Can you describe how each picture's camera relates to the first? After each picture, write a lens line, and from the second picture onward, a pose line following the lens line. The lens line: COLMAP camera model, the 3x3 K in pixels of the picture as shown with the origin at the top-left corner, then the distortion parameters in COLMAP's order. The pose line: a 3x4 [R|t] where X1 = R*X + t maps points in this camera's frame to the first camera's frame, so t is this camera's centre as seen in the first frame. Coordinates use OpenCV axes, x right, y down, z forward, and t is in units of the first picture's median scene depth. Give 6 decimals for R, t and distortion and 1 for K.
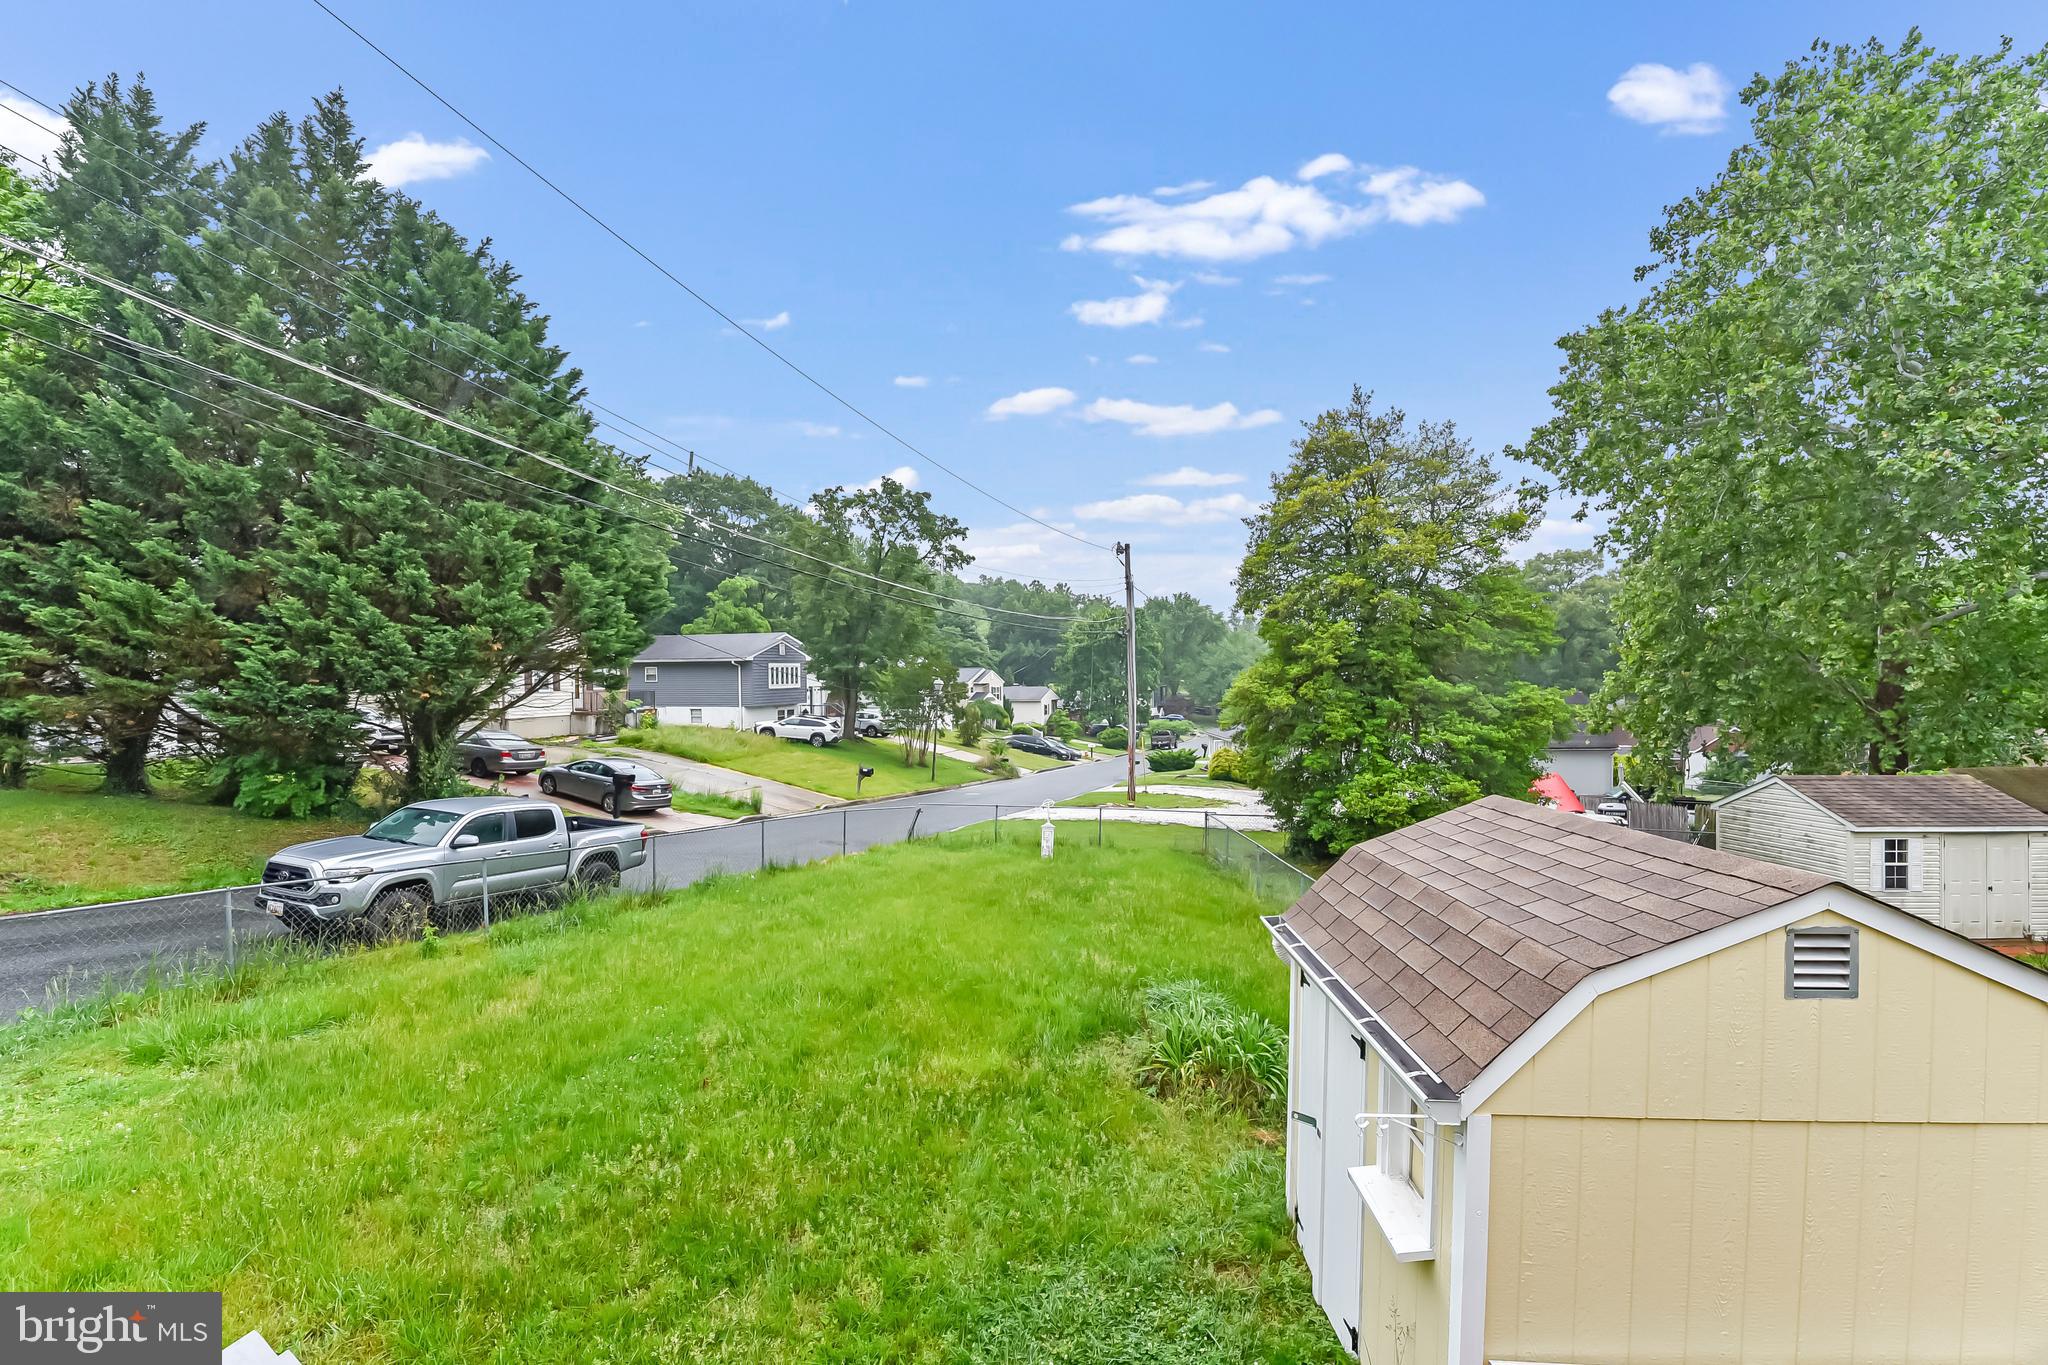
lens RADIAL K [[887.9, 0, 1023.5], [0, 887.9, 687.7], [0, 0, 1]] dist [0.004394, -0.011547]
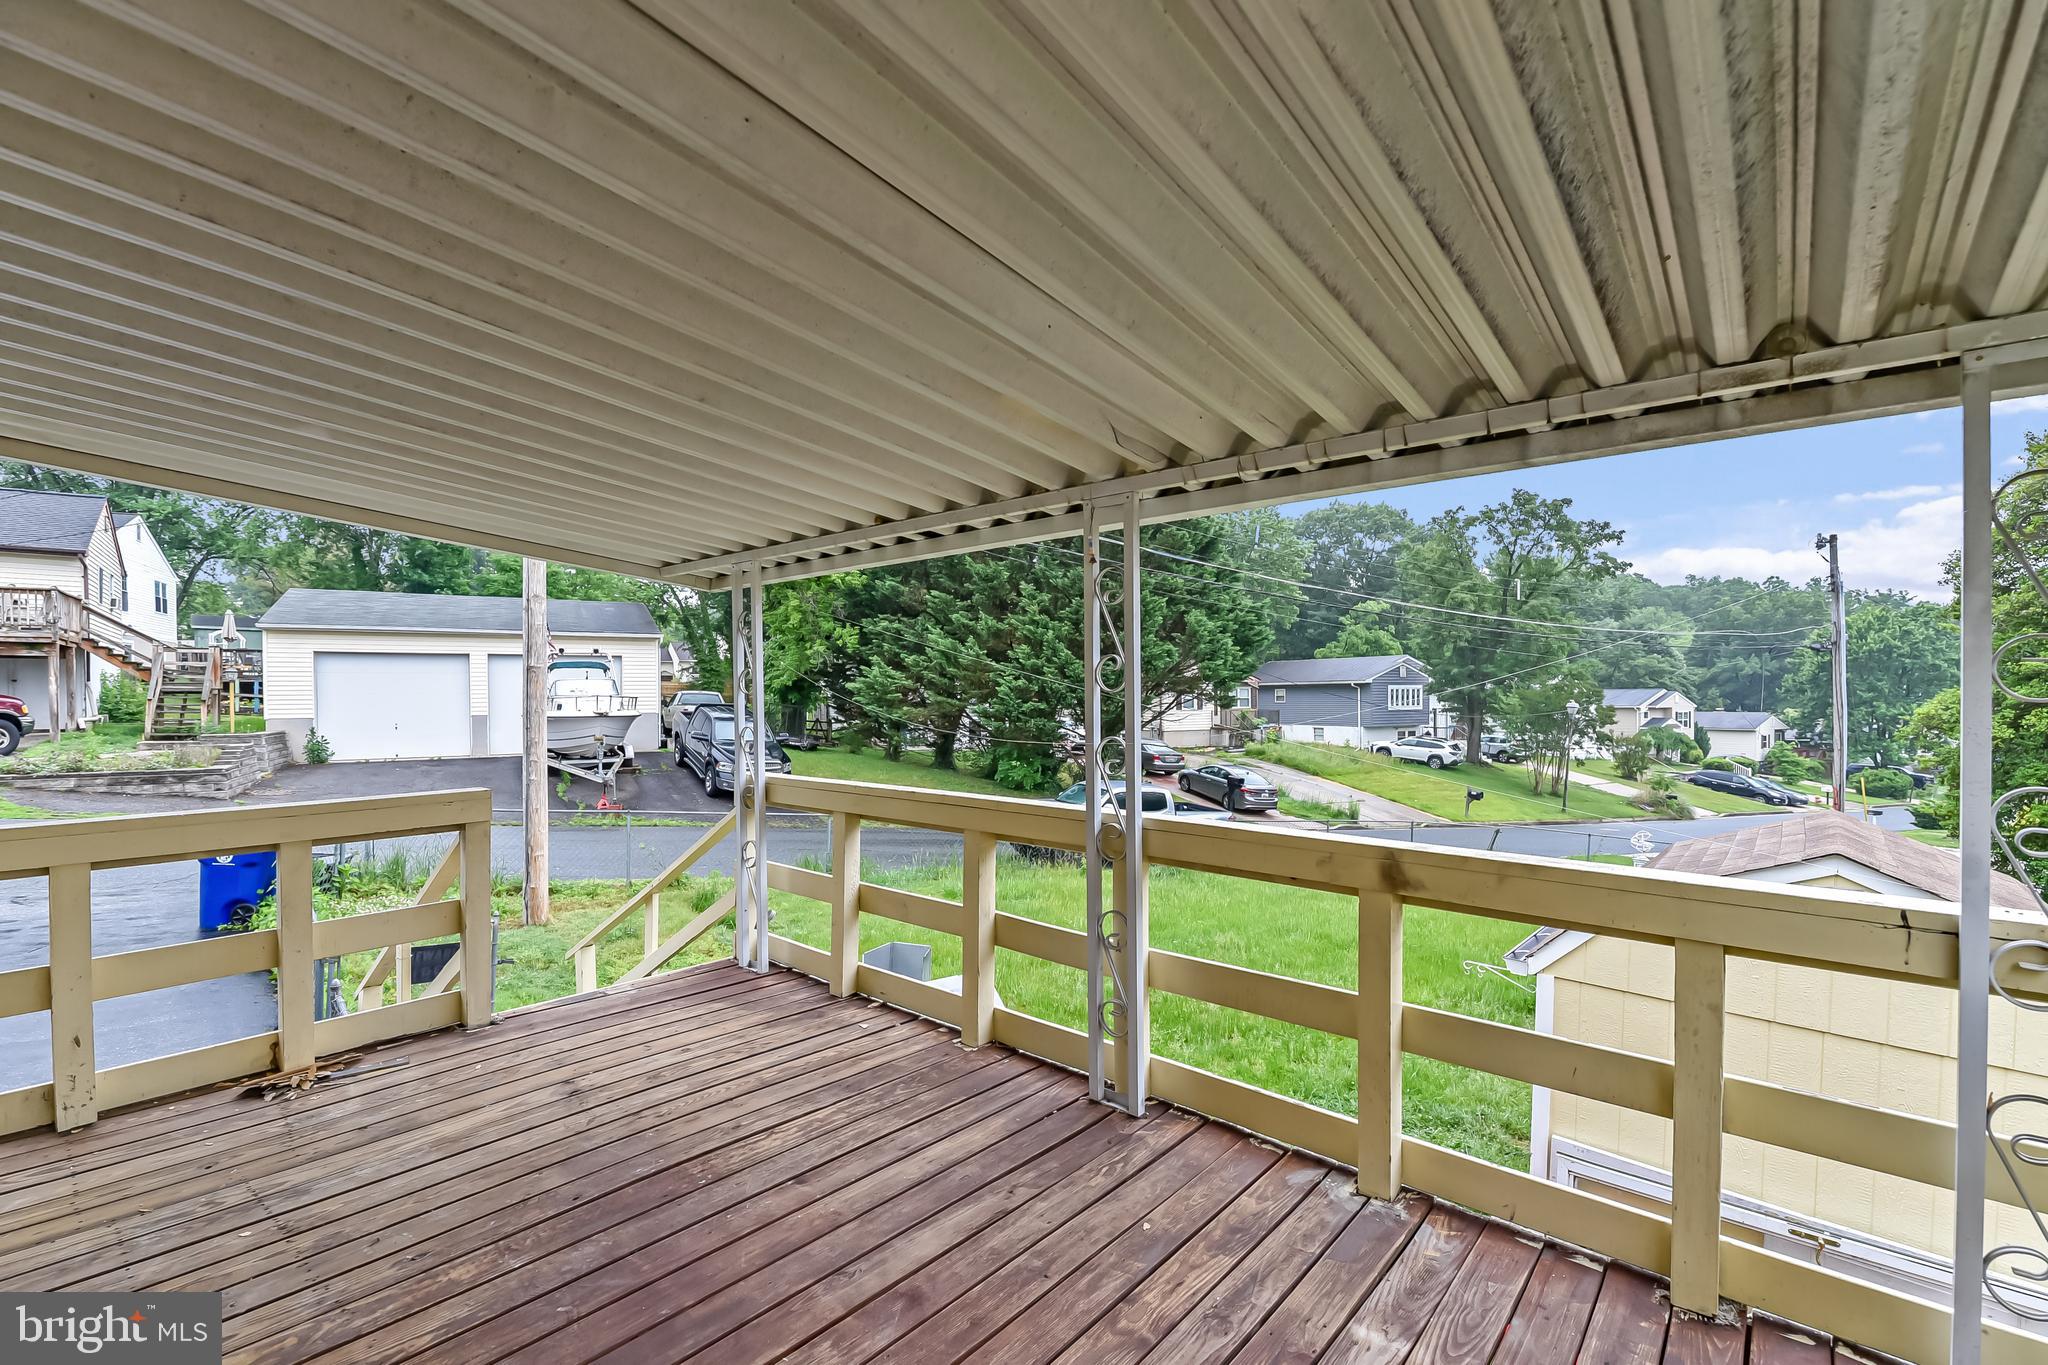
lens RADIAL K [[871.2, 0, 1023.7], [0, 871.2, 701.7], [0, 0, 1]] dist [0.001055, -0.000095]
pose [[0.762367, 0.007579, -0.647101, 0.051094], [-0.012741, 0.999913, -0.003299, 0.000314], [0.647020, 0.010760, 0.762397, -0.051120]]
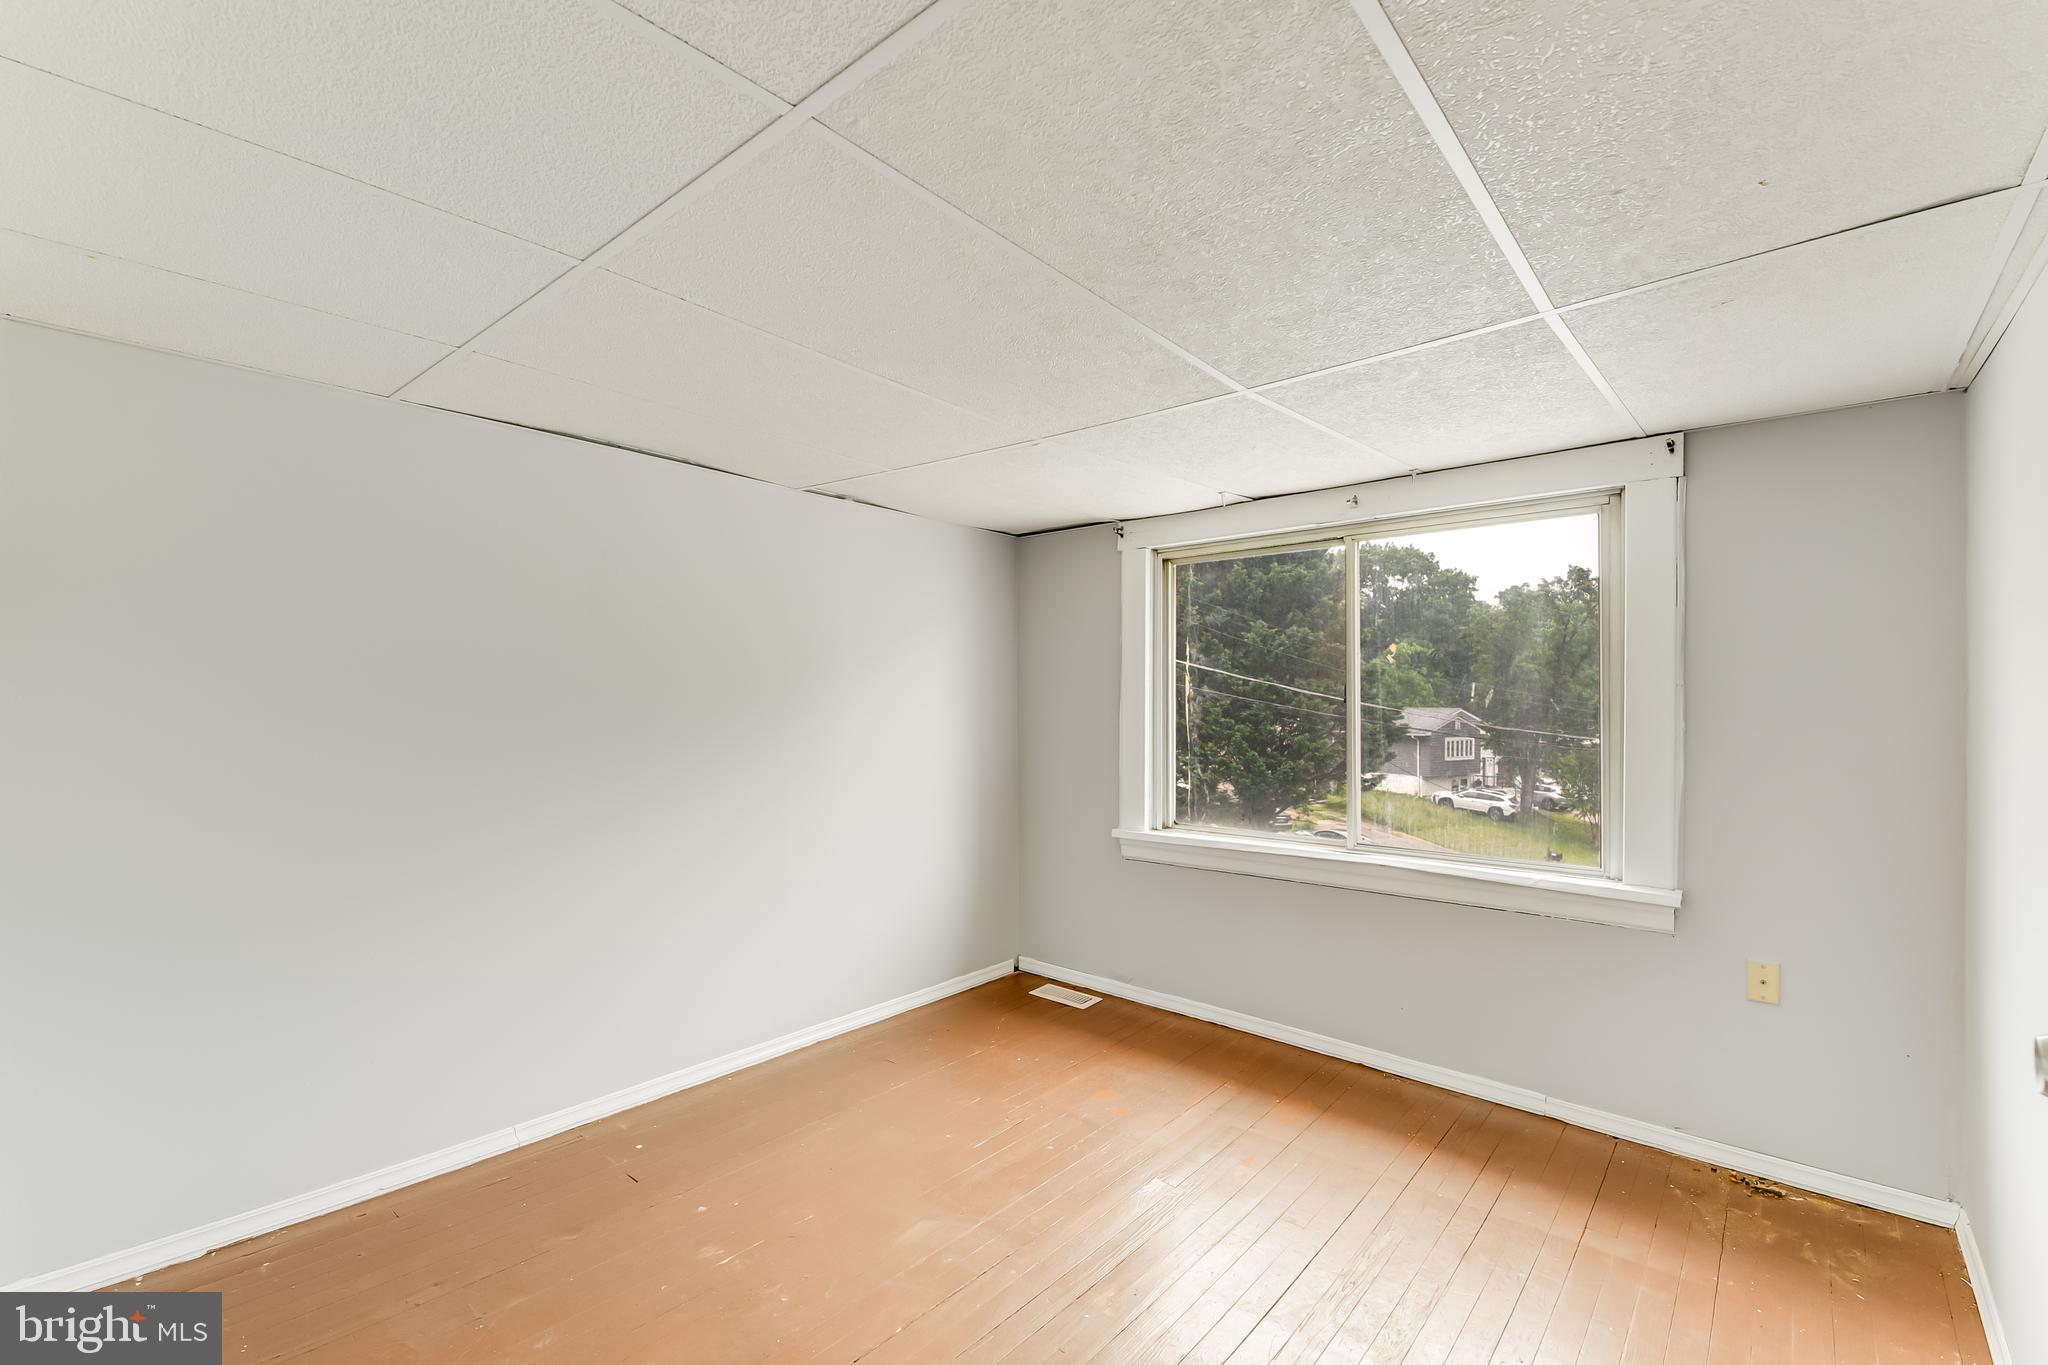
lens RADIAL K [[871.2, 0, 1023.7], [0, 871.2, 701.7], [0, 0, 1]] dist [0.001055, -0.000095]
pose [[0.769782, 0.011598, -0.638201, 0.003623], [-0.025744, 0.999586, -0.012887, -0.051200], [0.637787, 0.026350, 0.769762, -0.203006]]
